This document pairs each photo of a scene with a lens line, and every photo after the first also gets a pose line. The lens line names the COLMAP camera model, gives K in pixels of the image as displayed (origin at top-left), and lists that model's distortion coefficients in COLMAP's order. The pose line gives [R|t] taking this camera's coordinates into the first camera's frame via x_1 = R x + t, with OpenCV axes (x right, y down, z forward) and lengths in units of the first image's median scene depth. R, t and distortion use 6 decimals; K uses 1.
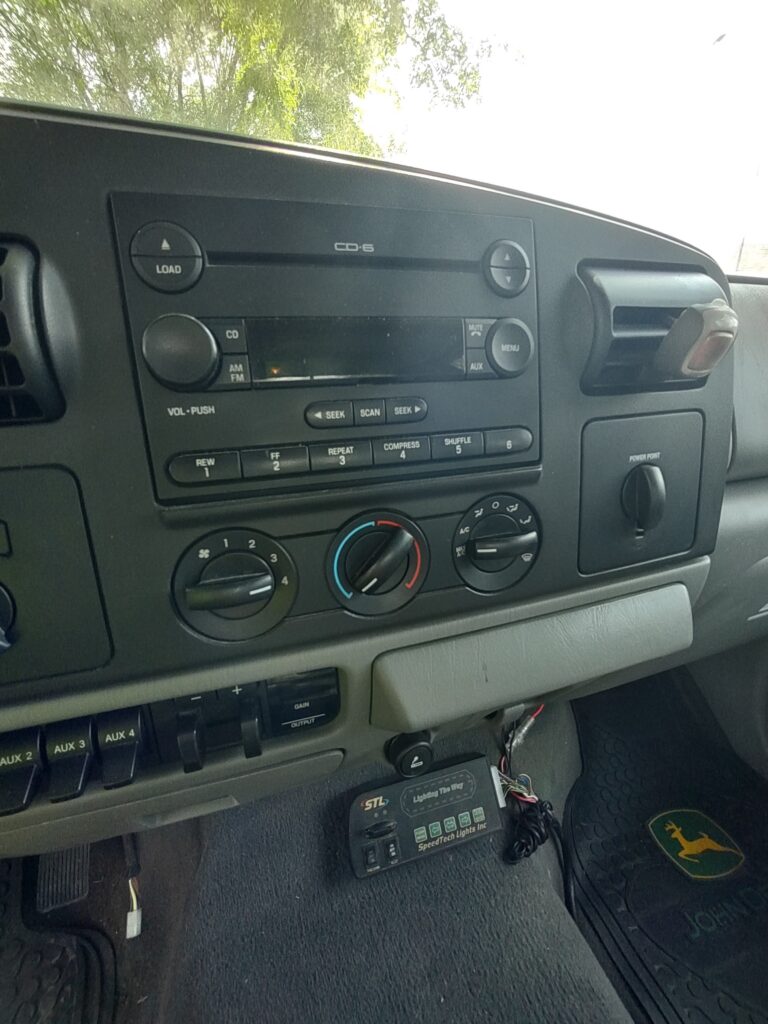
lens RADIAL K [[462.3, 0, 381.2], [0, 462.3, 511.1], [0, 0, 1]] dist [-0.001640, -0.000755]
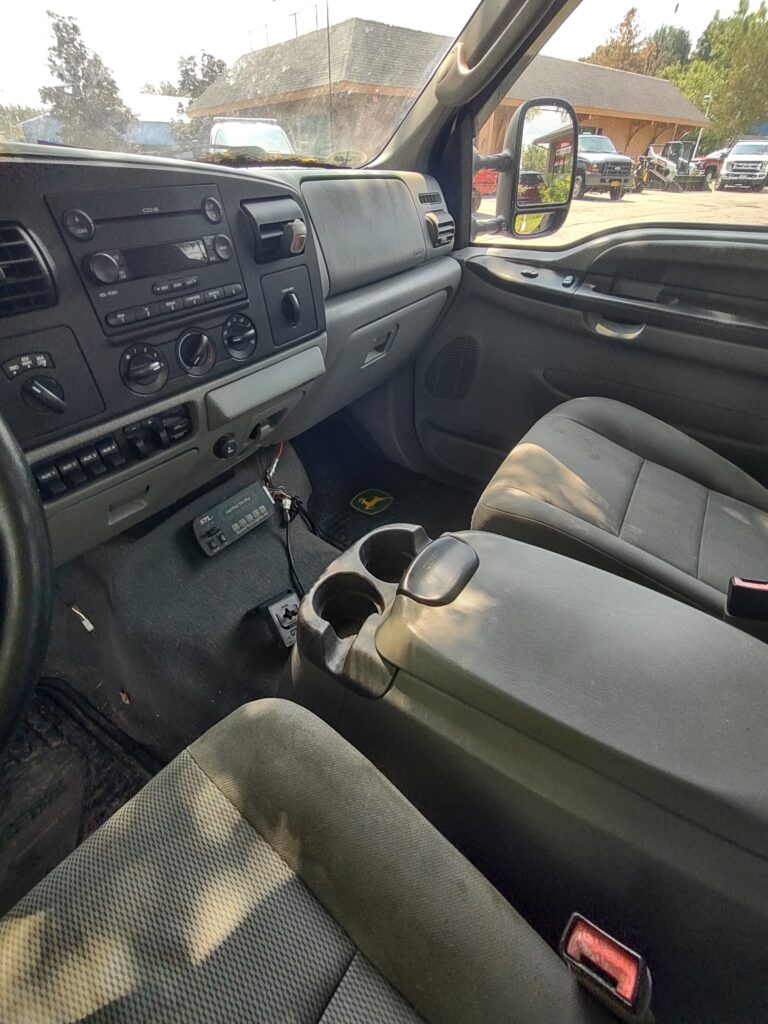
lens RADIAL K [[462.3, 0, 381.2], [0, 462.3, 511.1], [0, 0, 1]] dist [-0.001640, -0.000755]
pose [[0.804887, -0.345561, 0.482436, -0.396460], [0.165455, 0.911405, 0.376782, 0.070896], [-0.569896, -0.223445, 0.790753, -0.957683]]
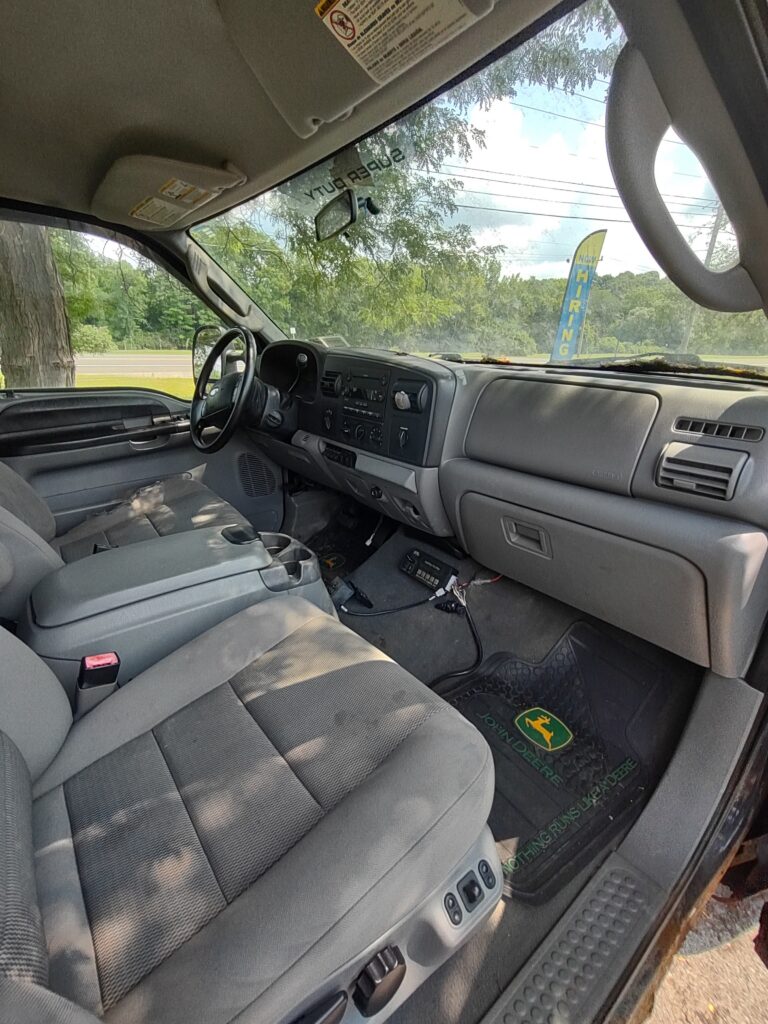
lens RADIAL K [[462.3, 0, 381.2], [0, 462.3, 511.1], [0, 0, 1]] dist [-0.001640, -0.000755]
pose [[0.298290, 0.347072, -0.889137, 2.836548], [-0.299186, 0.918597, 0.258200, -0.280049], [0.906372, 0.188999, 0.377847, -0.305986]]
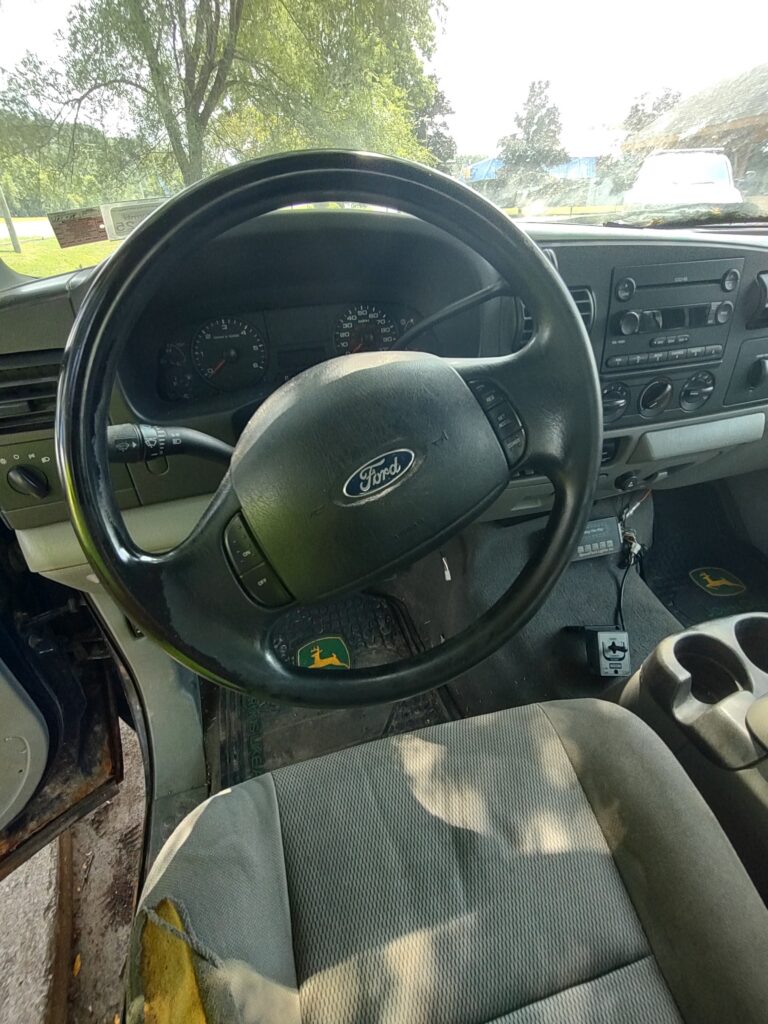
lens RADIAL K [[461.6, 0, 379.4], [0, 461.6, 513.7], [0, 0, 1]] dist [-0.001490, -0.000050]
pose [[0.998121, 0.034449, -0.050675, -0.860776], [-0.018143, 0.956068, 0.292582, 0.001694], [0.058528, -0.291113, 0.954897, -1.113143]]
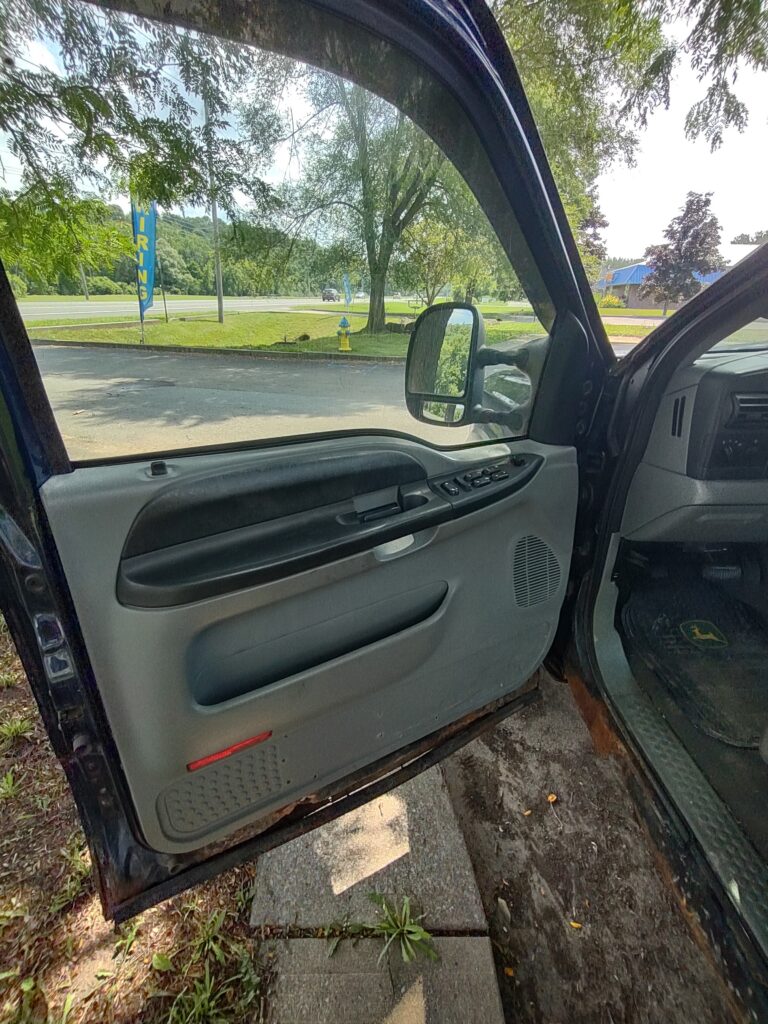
lens RADIAL K [[462.6, 0, 377.9], [0, 462.6, 510.6], [0, 0, 1]] dist [0.000172, -0.000085]
pose [[0.949881, 0.168841, -0.263095, -2.829727], [-0.131184, 0.979202, 0.154772, 0.432383], [0.283755, -0.112501, 0.952274, -2.753409]]
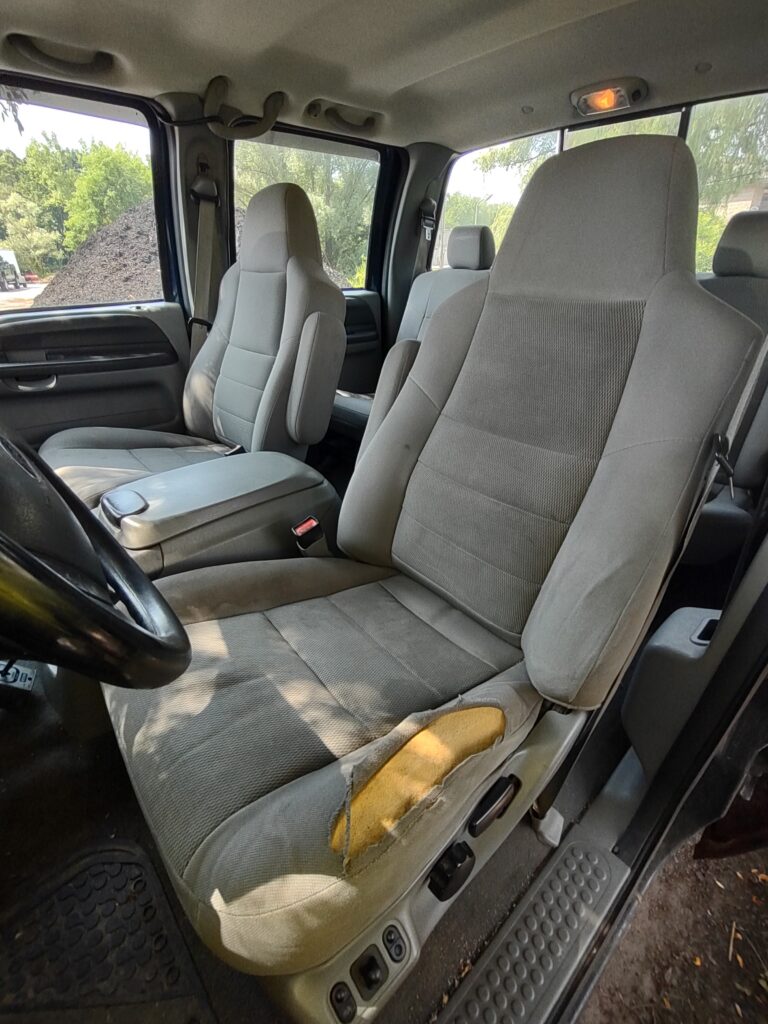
lens RADIAL K [[462.3, 0, 381.2], [0, 462.3, 511.1], [0, 0, 1]] dist [-0.001640, -0.000755]
pose [[-0.368585, -0.422950, 0.827803, -1.856236], [0.295936, 0.790783, 0.535803, 0.001752], [-0.881231, 0.442466, -0.166304, -0.704662]]
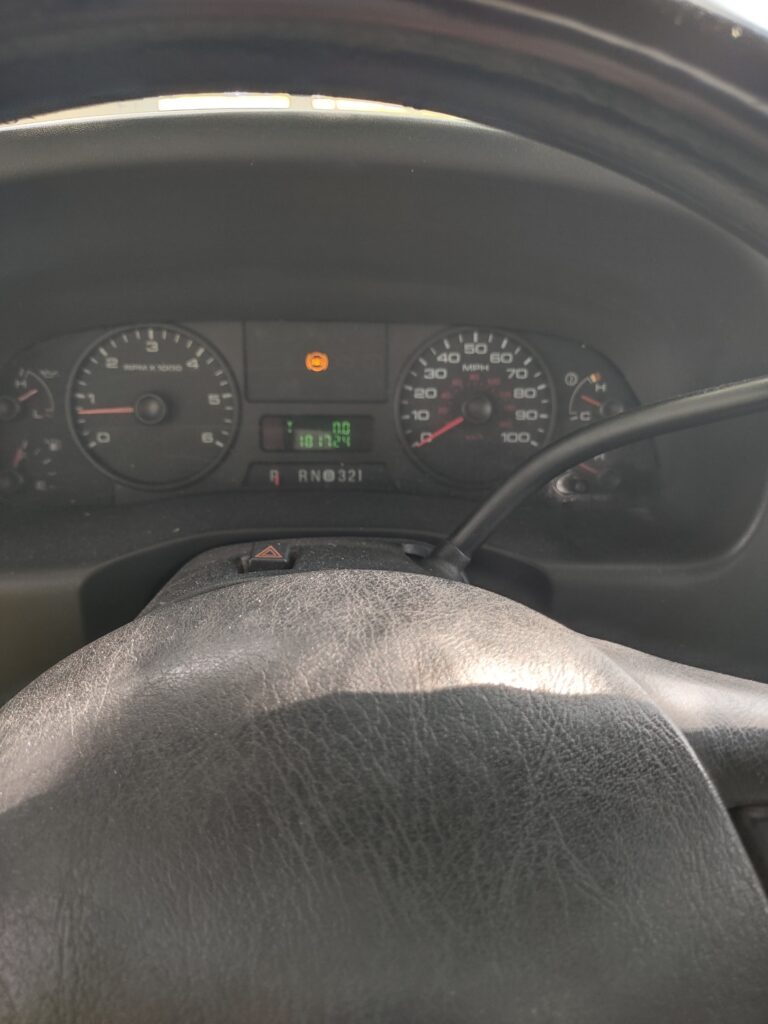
lens RADIAL K [[778.6, 0, 384.0], [0, 778.6, 512.0], [0, 0, 1]] dist [0.038595, -0.089680]
pose [[0.956336, 0.189172, -0.222792, -0.854104], [-0.143491, 0.967981, 0.205970, -0.176639], [0.254622, -0.165007, 0.952859, -0.552120]]
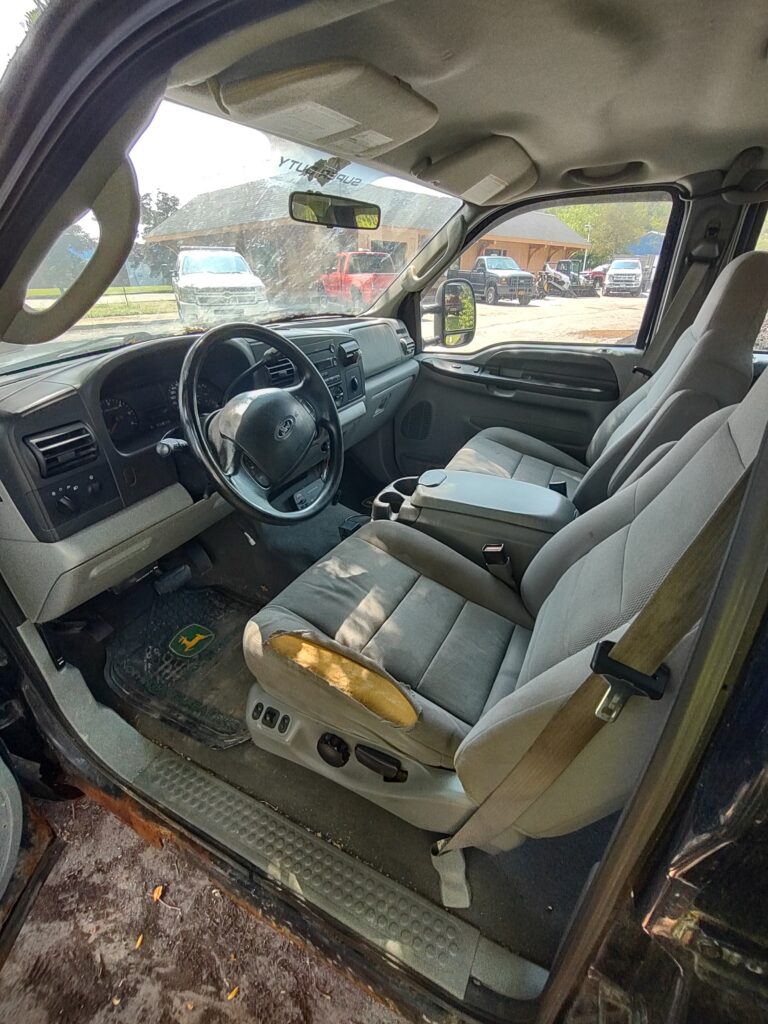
lens RADIAL K [[462.3, 0, 381.2], [0, 462.3, 511.1], [0, 0, 1]] dist [-0.001640, -0.000755]
pose [[0.728660, -0.303379, 0.614016, -2.064524], [0.199872, 0.951706, 0.233037, 0.126931], [-0.655061, -0.047081, 0.754108, -2.327652]]
